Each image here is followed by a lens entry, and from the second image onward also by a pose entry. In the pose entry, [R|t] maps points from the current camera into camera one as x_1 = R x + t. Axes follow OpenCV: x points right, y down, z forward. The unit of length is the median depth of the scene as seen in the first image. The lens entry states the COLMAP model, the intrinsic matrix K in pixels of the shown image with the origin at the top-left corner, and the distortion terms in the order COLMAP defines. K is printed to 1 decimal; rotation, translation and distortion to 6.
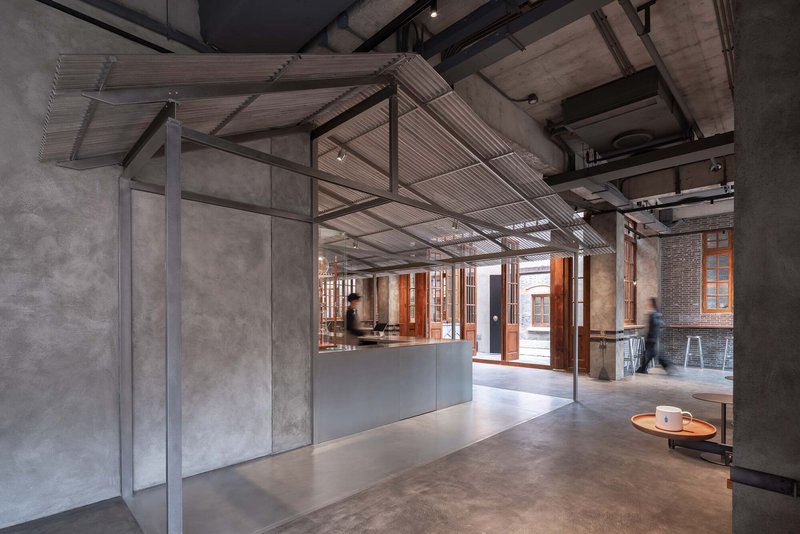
lens RADIAL K [[396.4, 0, 394.2], [0, 396.4, 318.0], [0, 0, 1]] dist [0.001135, -0.001865]
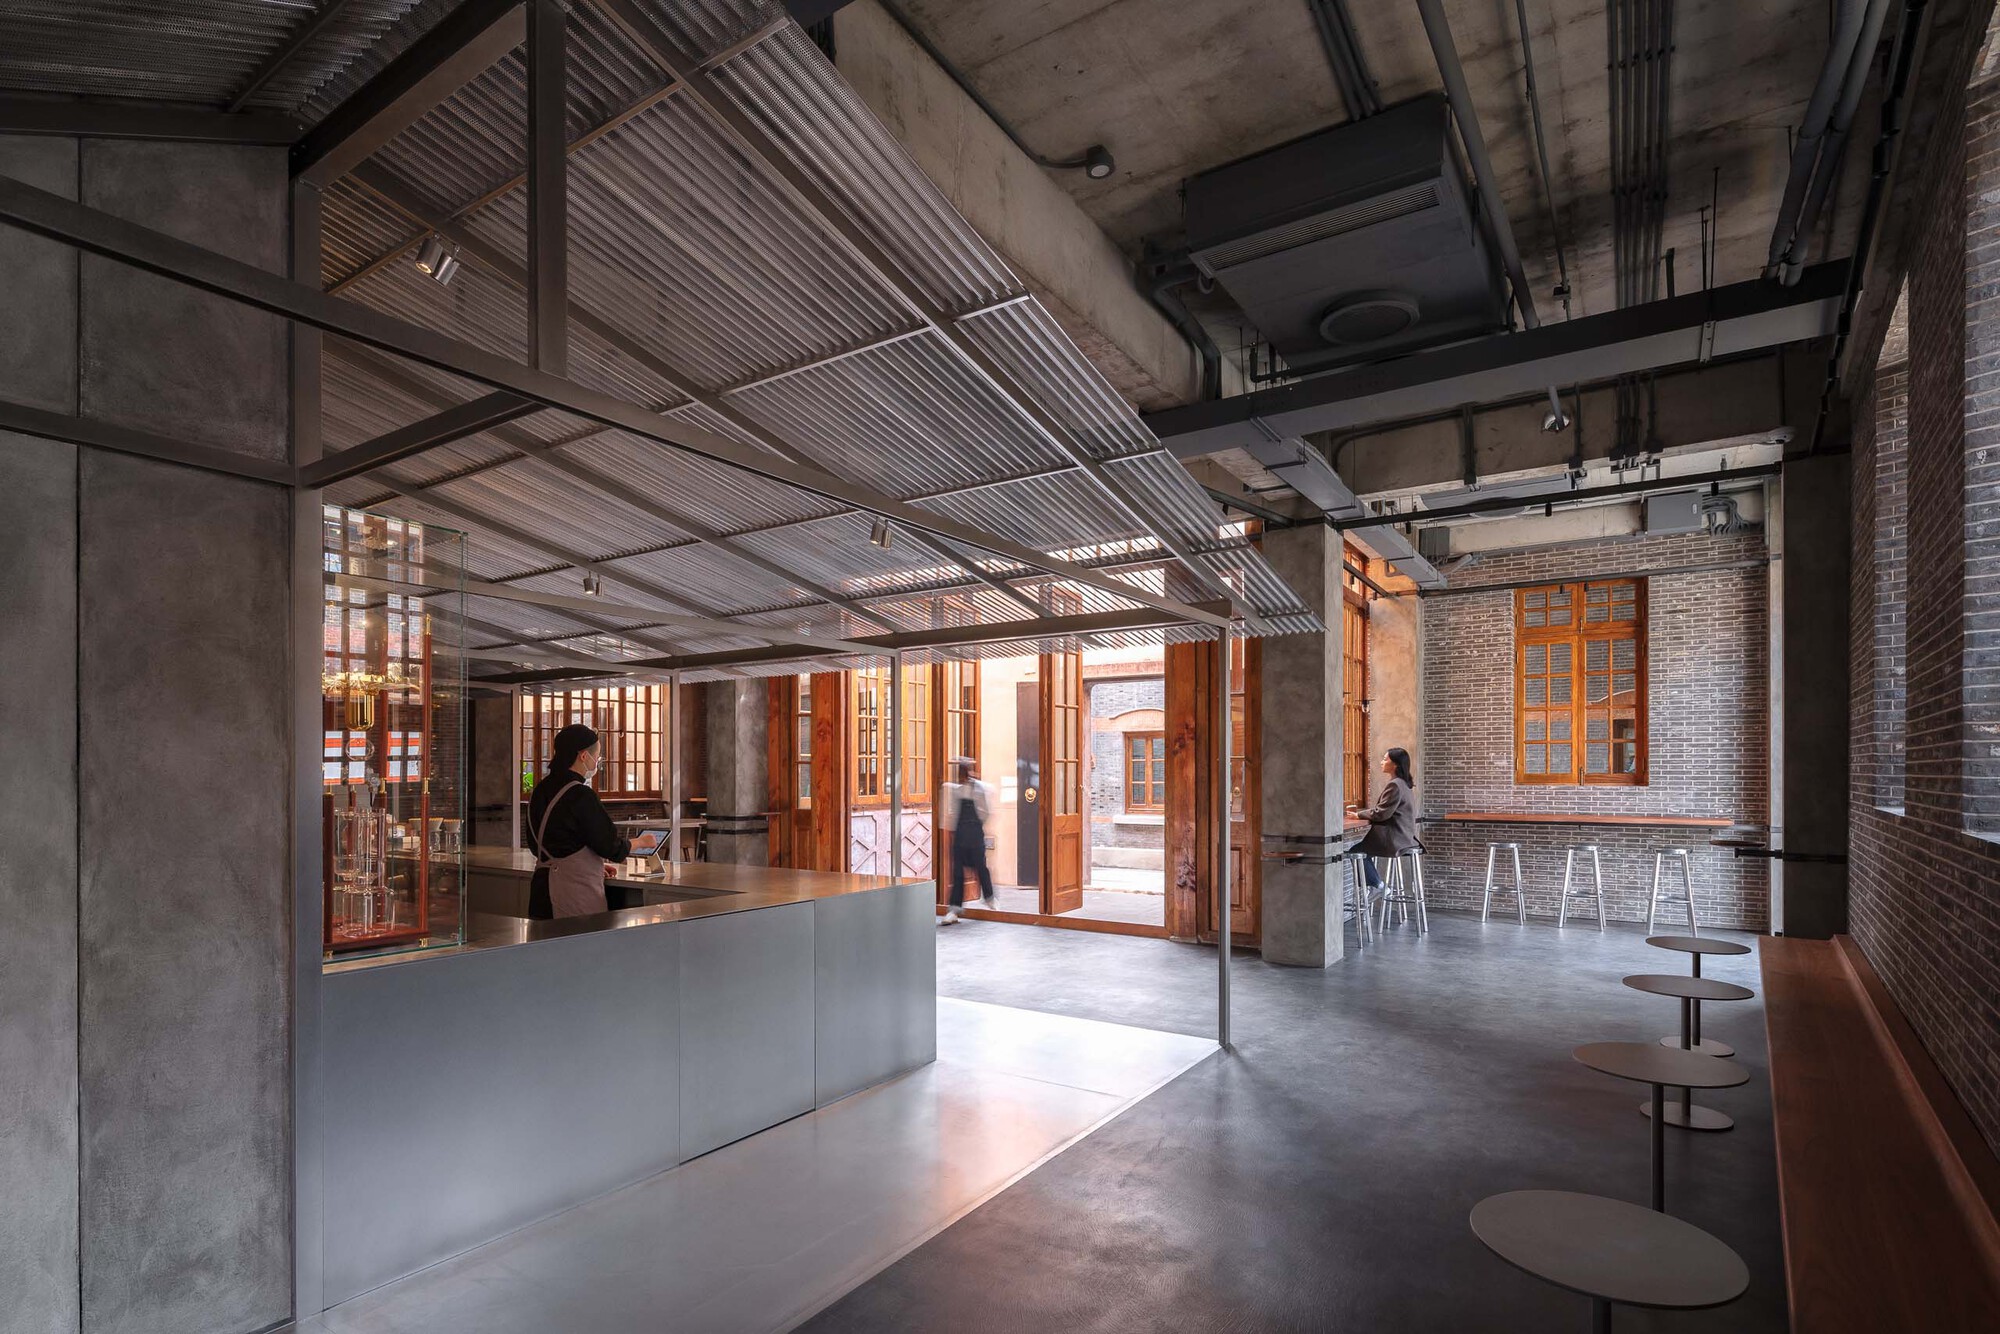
lens RADIAL K [[991.0, 0, 995.4], [0, 991.0, 774.9], [0, 0, 1]] dist [0.001135, -0.001865]
pose [[0.980720, -0.001144, 0.195413, 0.118156], [0.002711, 0.999966, -0.007752, -0.037366], [-0.195398, 0.008133, 0.980690, 0.239450]]
